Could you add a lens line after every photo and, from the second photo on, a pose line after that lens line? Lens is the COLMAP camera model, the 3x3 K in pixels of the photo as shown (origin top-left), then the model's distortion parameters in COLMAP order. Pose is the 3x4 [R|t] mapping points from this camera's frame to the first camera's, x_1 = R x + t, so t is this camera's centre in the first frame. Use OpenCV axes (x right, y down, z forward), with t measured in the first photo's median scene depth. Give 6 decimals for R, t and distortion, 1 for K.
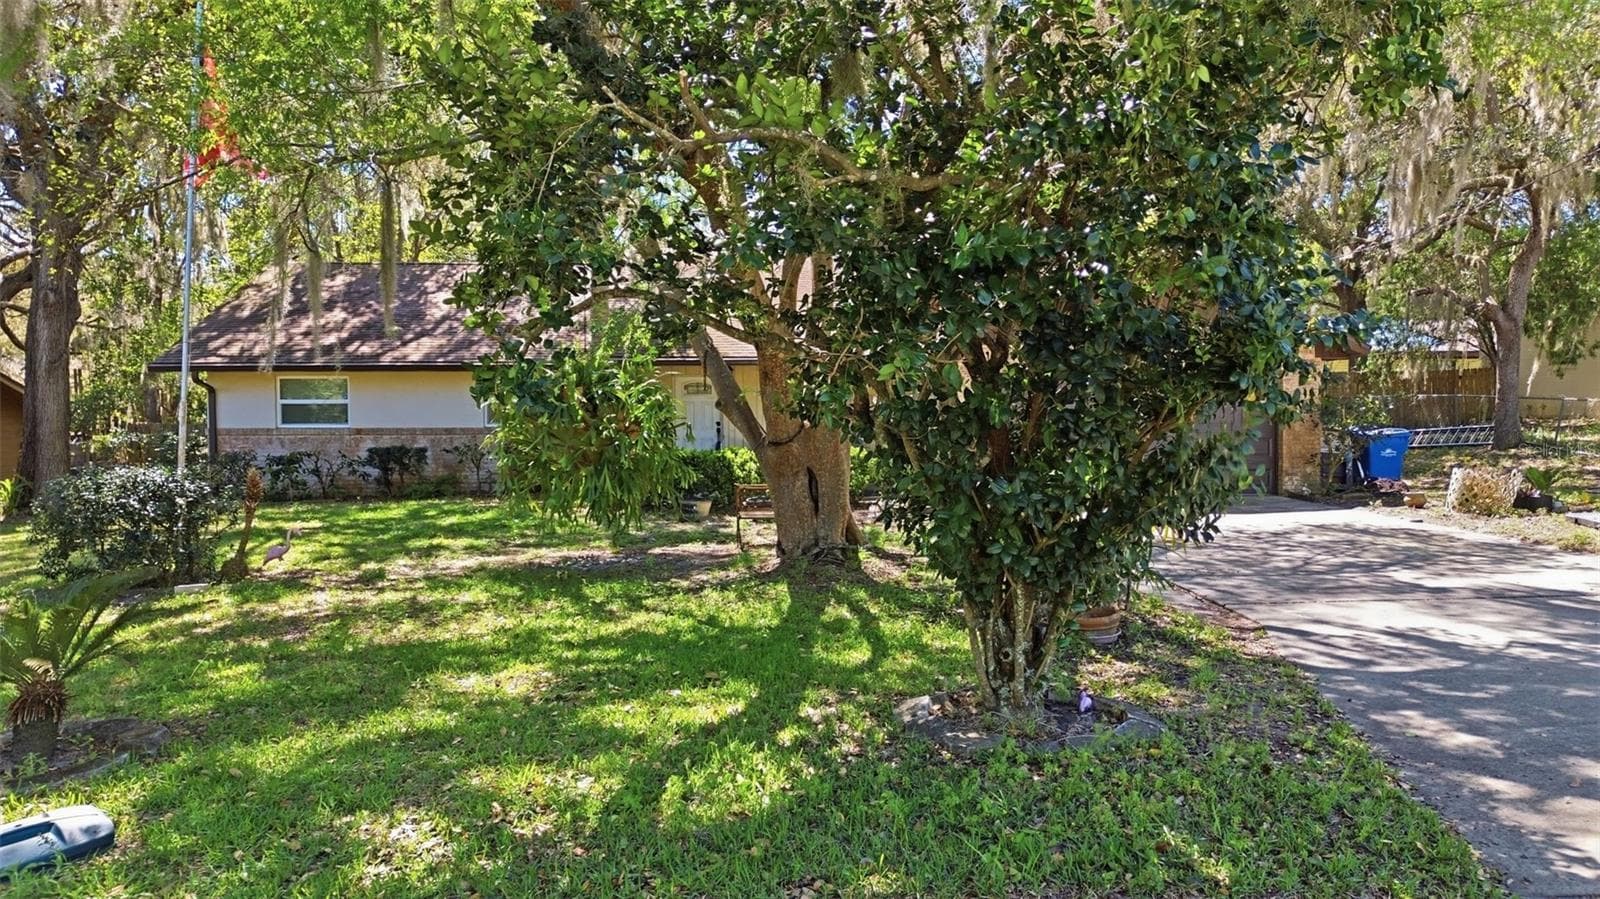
lens RADIAL K [[1124.0, 0, 807.0], [0, 1124.0, 451.2], [0, 0, 1]] dist [0.082258, -0.084488]
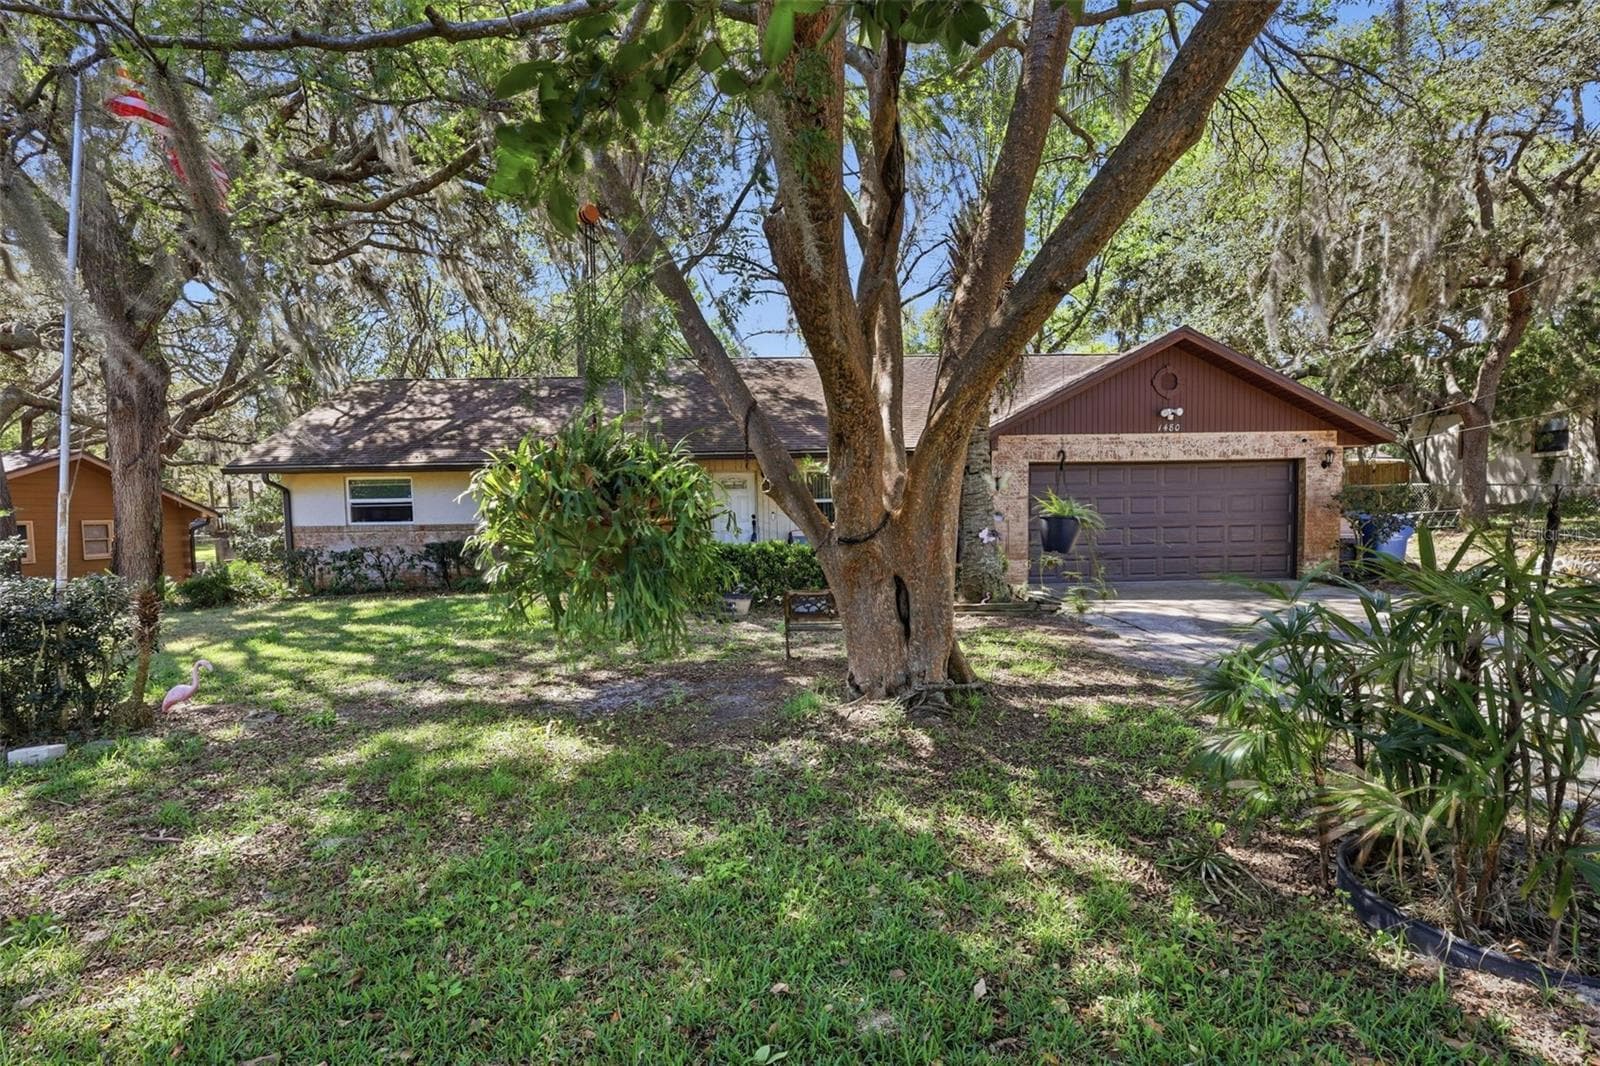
lens RADIAL K [[693.2, 0, 800.4], [0, 693.2, 547.3], [0, 0, 1]] dist [0.001848, 0.000186]
pose [[0.999934, -0.011431, -0.001396, -0.035461], [0.011454, 0.999783, 0.017421, -0.006536], [0.001196, -0.017435, 0.999847, 0.351642]]
